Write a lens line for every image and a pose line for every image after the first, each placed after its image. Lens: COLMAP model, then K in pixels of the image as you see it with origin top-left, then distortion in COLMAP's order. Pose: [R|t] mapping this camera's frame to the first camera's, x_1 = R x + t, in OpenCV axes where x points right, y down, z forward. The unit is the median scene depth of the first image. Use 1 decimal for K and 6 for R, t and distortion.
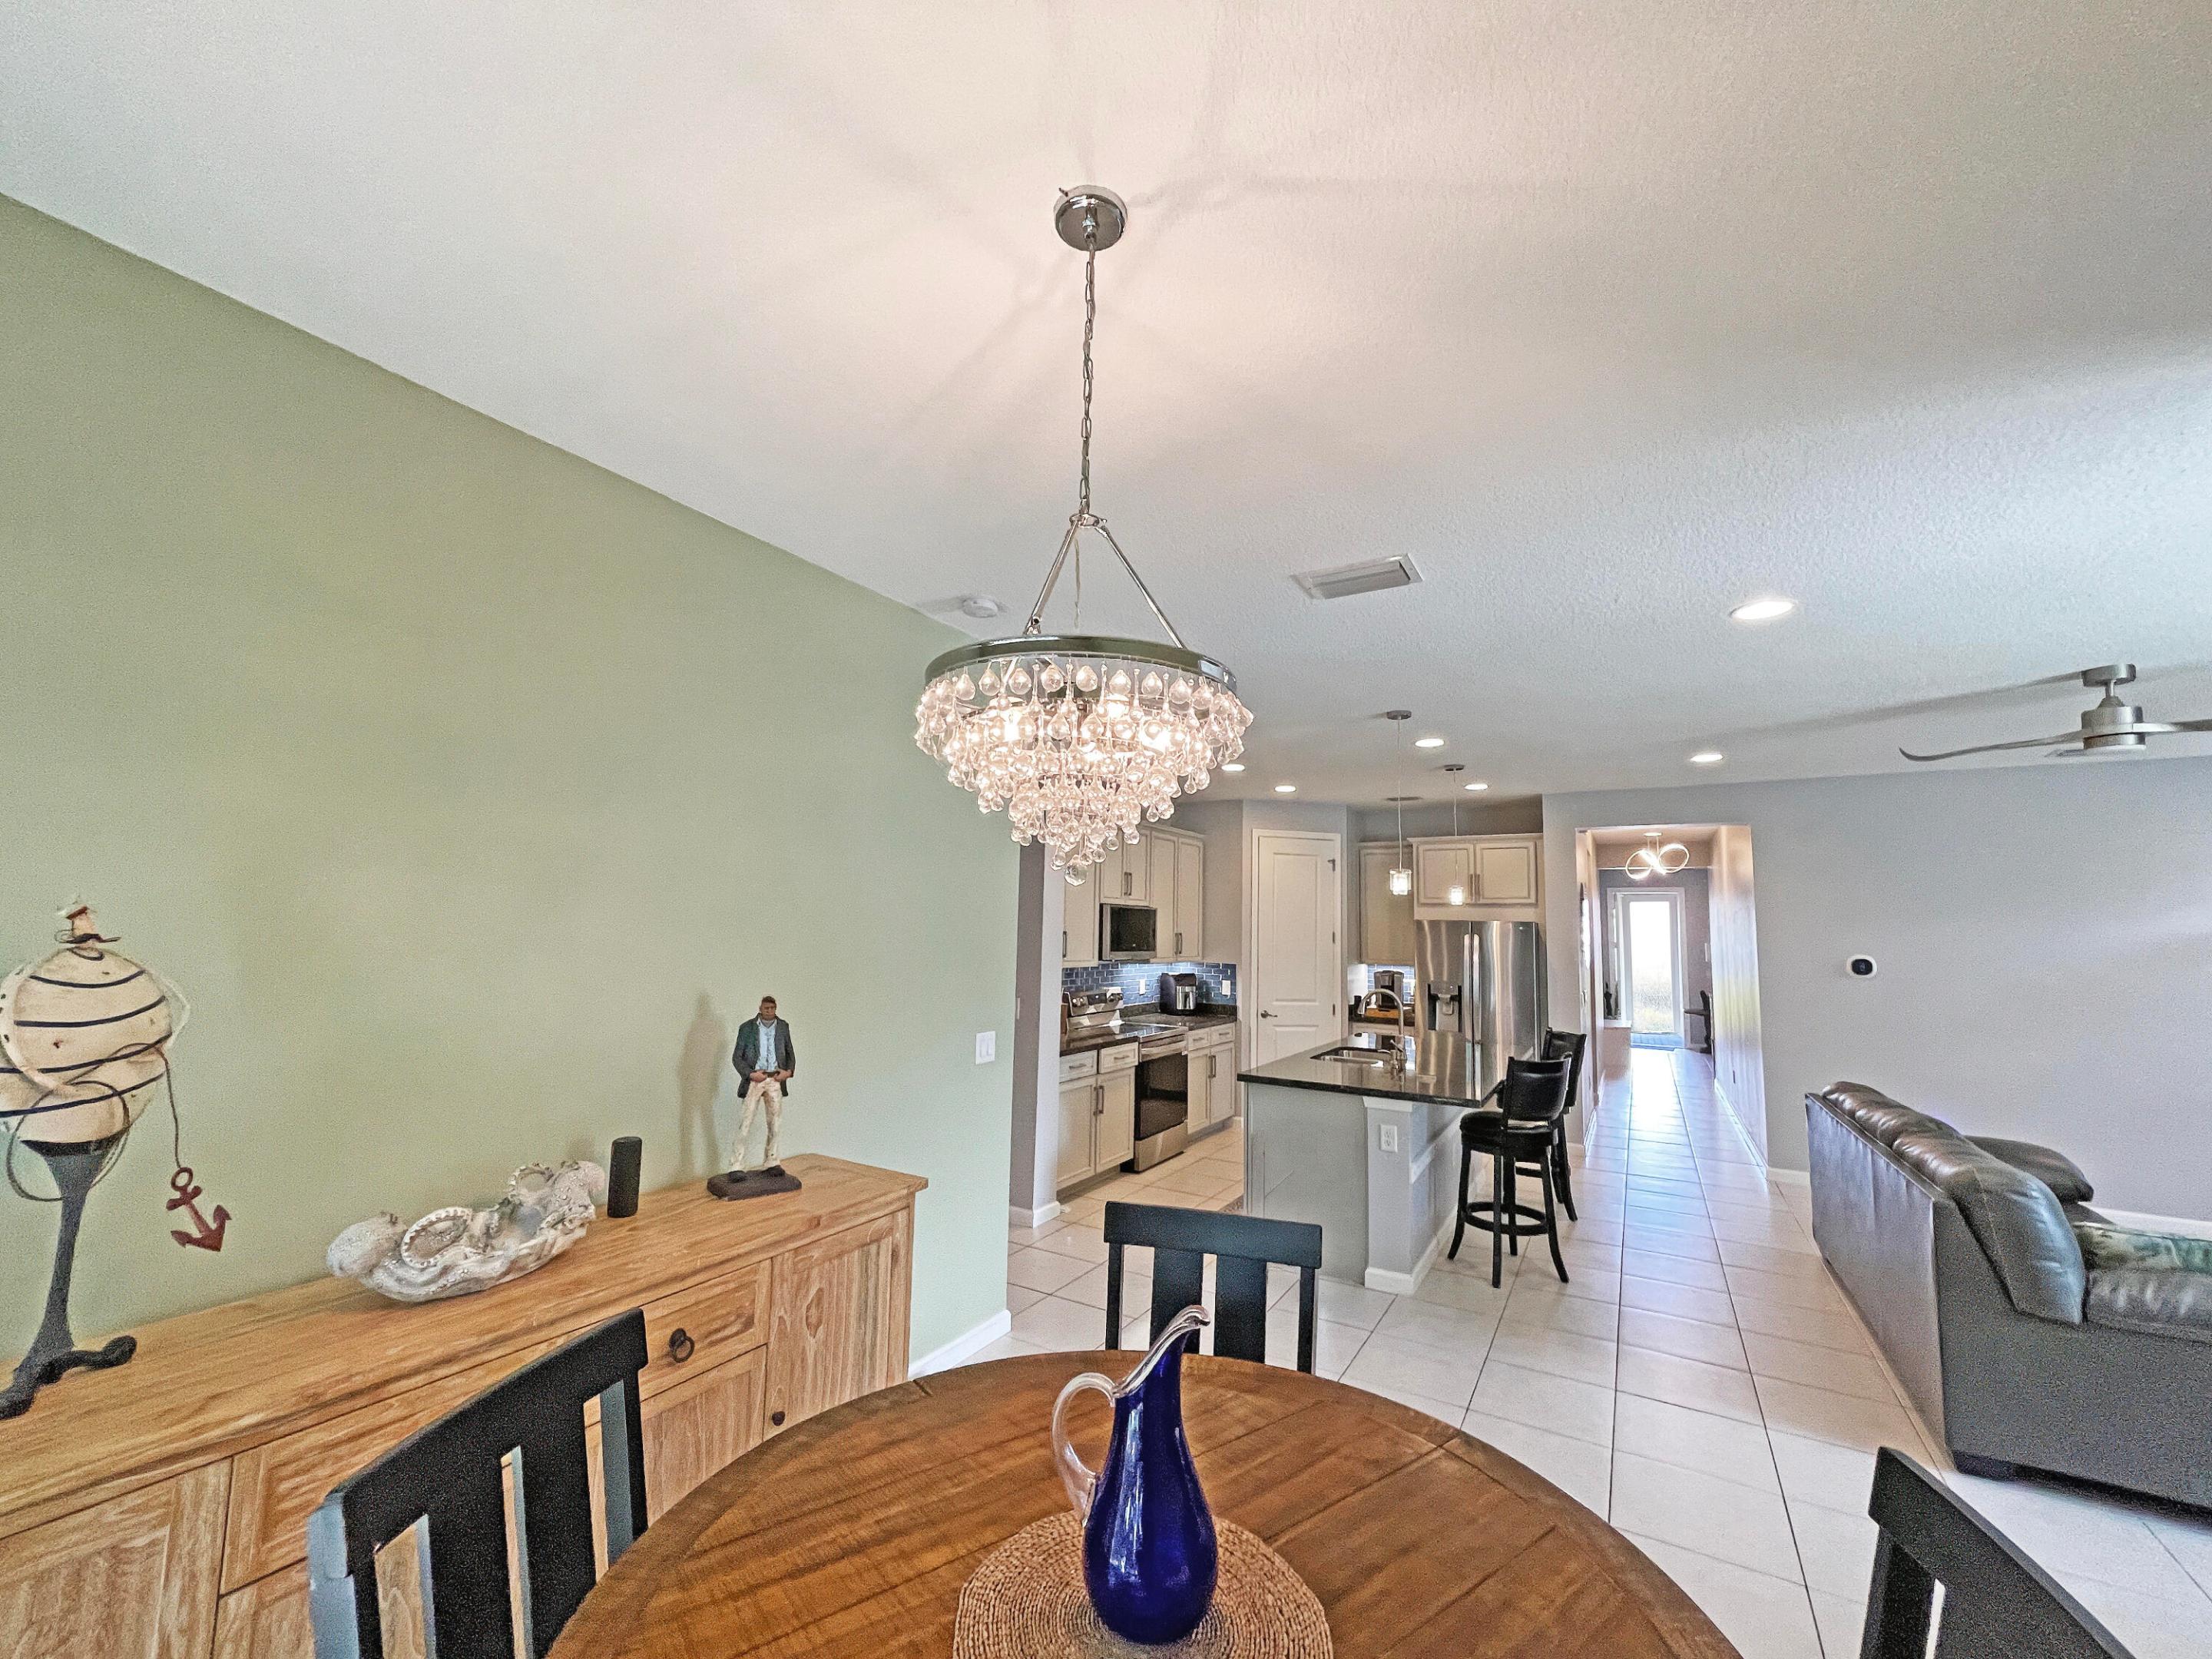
lens RADIAL K [[923.1, 0, 1106.0], [0, 923.1, 829.5], [0, 0, 1]] dist [0.000641, -0.000079]
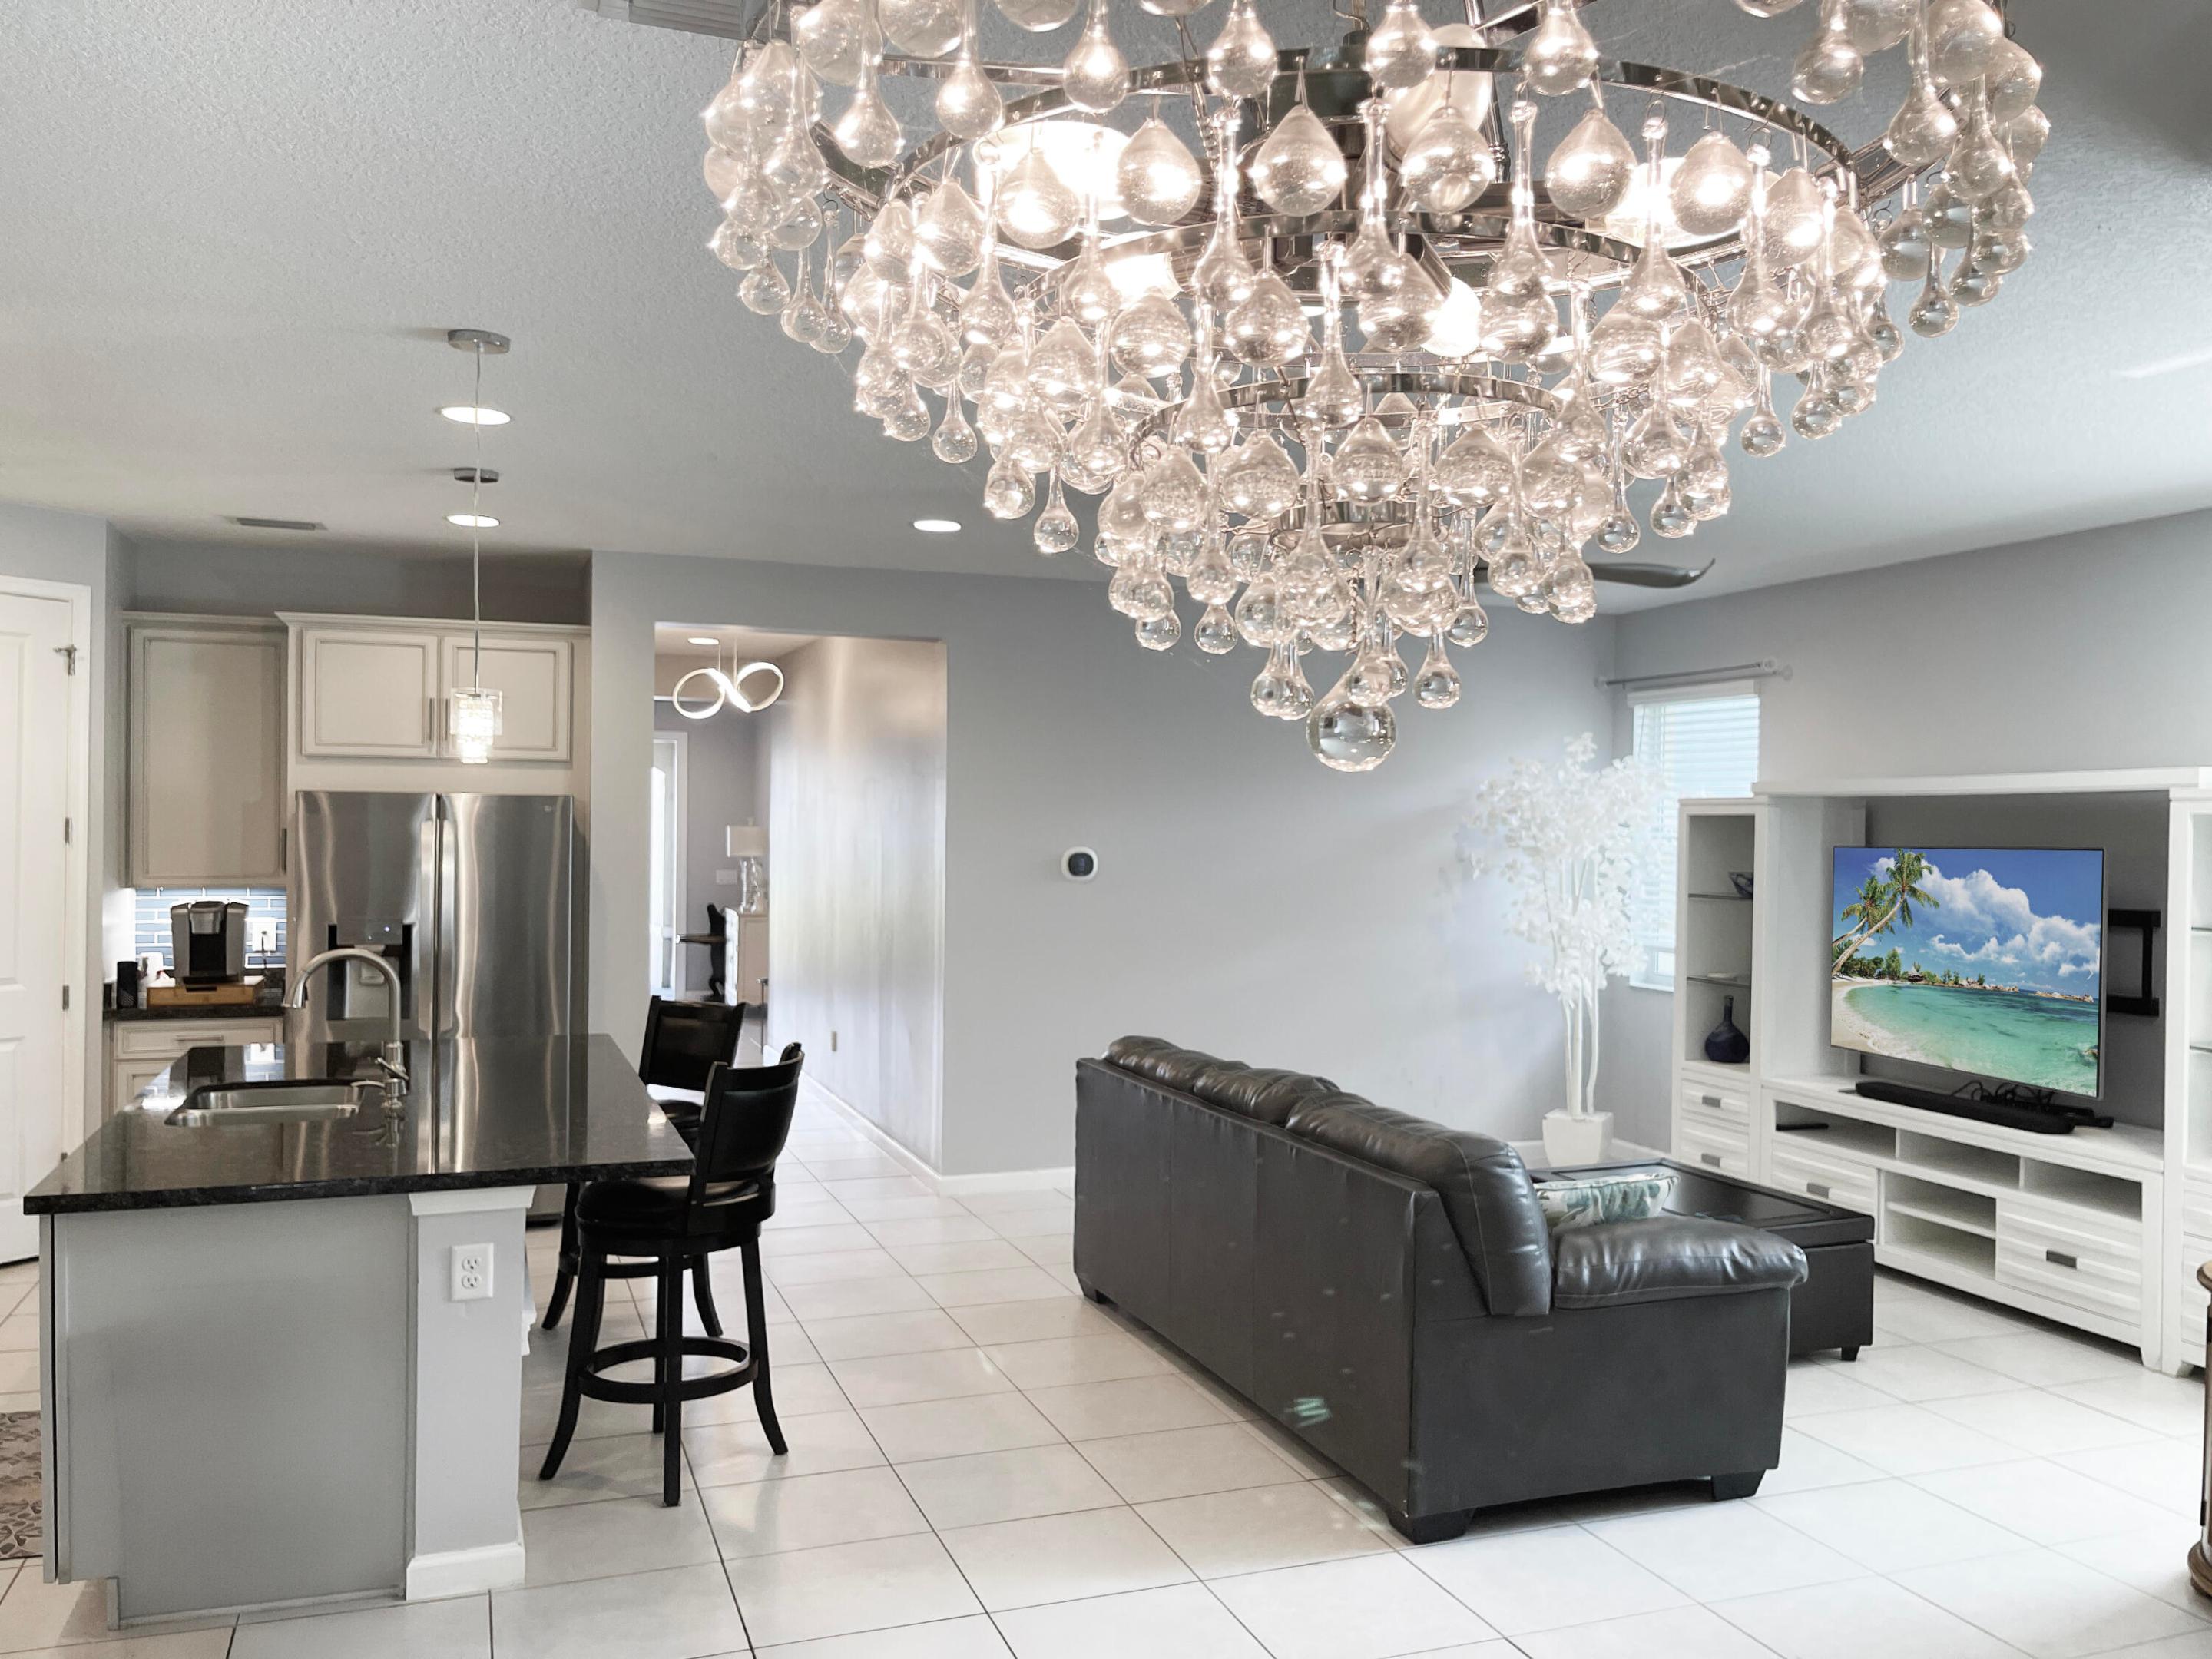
lens RADIAL K [[1692.1, 0, 1100.4], [0, 1692.1, 839.3], [0, 0, 1]] dist [0.013968, 0.002785]
pose [[0.588291, -0.024143, 0.808289, -0.186622], [-0.083792, 0.992354, 0.090627, 0.017623], [-0.804296, -0.121043, 0.581770, 0.282811]]
